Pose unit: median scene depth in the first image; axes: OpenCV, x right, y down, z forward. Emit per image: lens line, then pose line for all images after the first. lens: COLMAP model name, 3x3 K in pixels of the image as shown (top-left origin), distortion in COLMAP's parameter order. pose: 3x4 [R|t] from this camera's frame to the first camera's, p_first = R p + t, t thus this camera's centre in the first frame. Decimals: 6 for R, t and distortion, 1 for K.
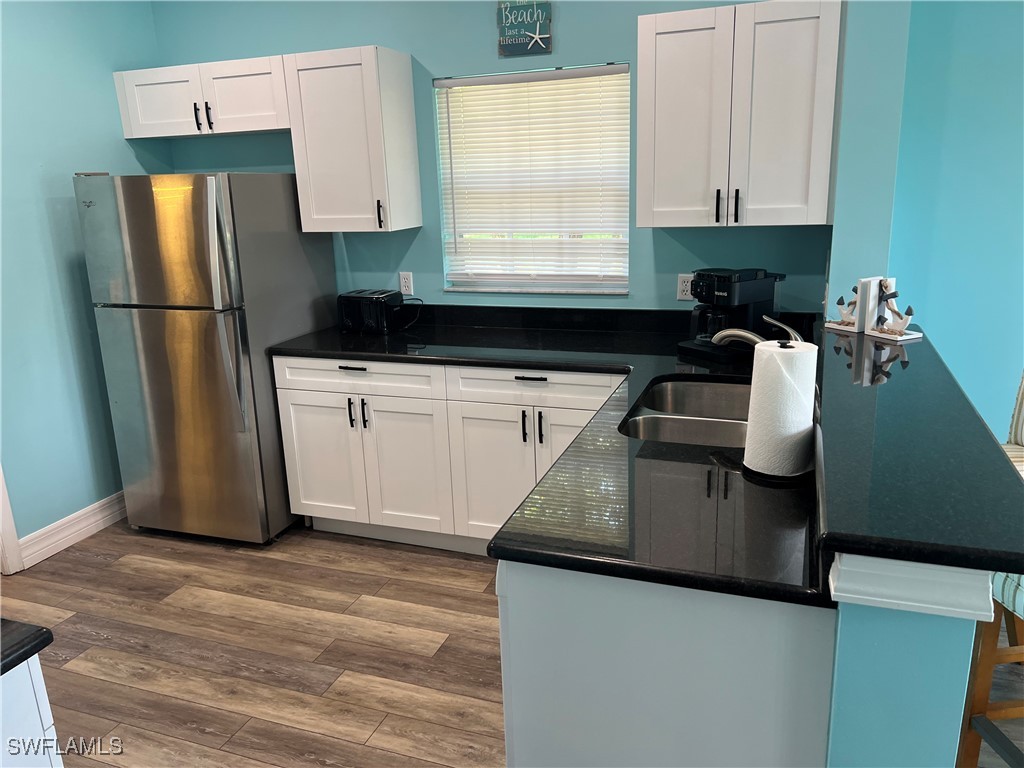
lens RADIAL K [[757.0, 0, 513.3], [0, 757.0, 382.6], [0, 0, 1]] dist [0.004424, -0.001102]
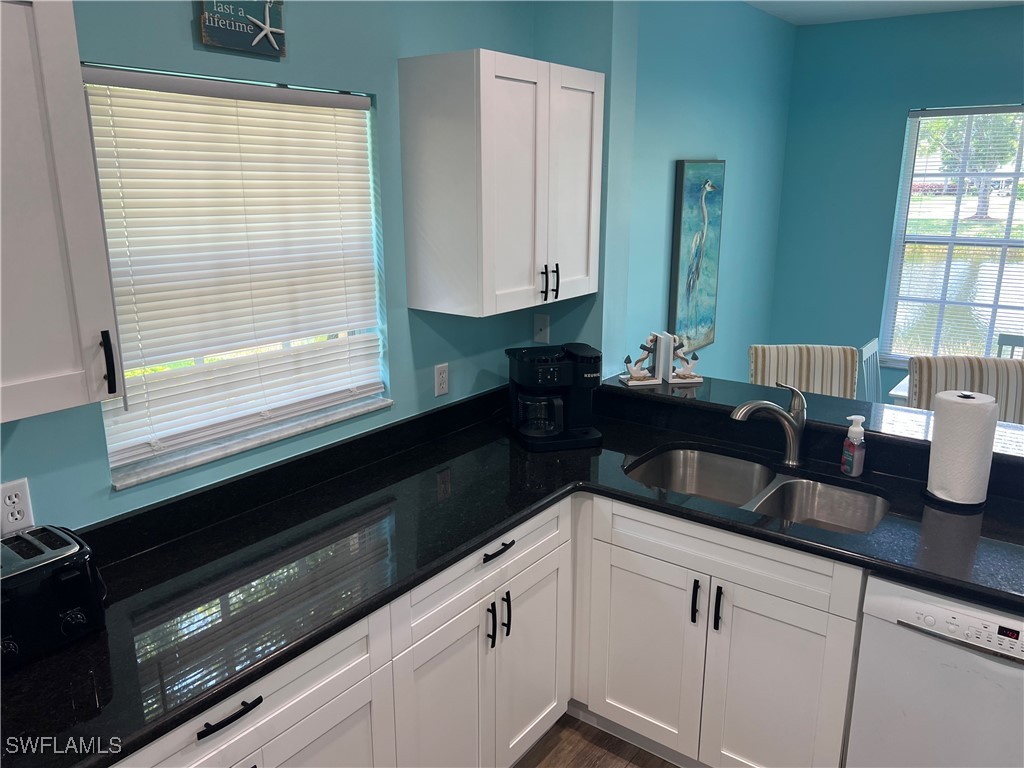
lens RADIAL K [[777.6, 0, 505.5], [0, 777.6, 383.9], [0, 0, 1]] dist [0.049827, -0.047207]
pose [[0.294926, -0.204280, 0.933428, -0.662123], [0.244613, 0.960468, 0.132910, -0.265216], [-0.923679, 0.189130, 0.333237, 0.801689]]
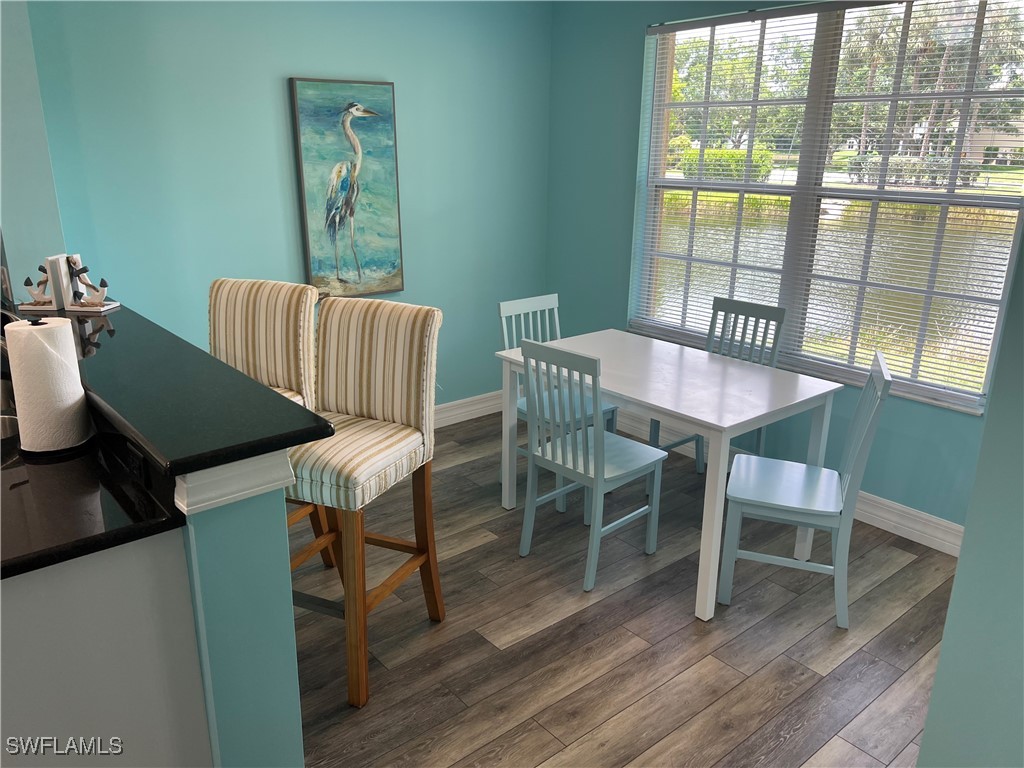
lens RADIAL K [[772.6, 0, 490.7], [0, 772.6, 383.6], [0, 0, 1]] dist [0.056242, -0.070906]
pose [[0.502614, -0.214168, 0.837563, -0.145229], [0.200690, 0.971267, 0.127924, 0.011754], [-0.840894, 0.103794, 0.531154, -0.031836]]
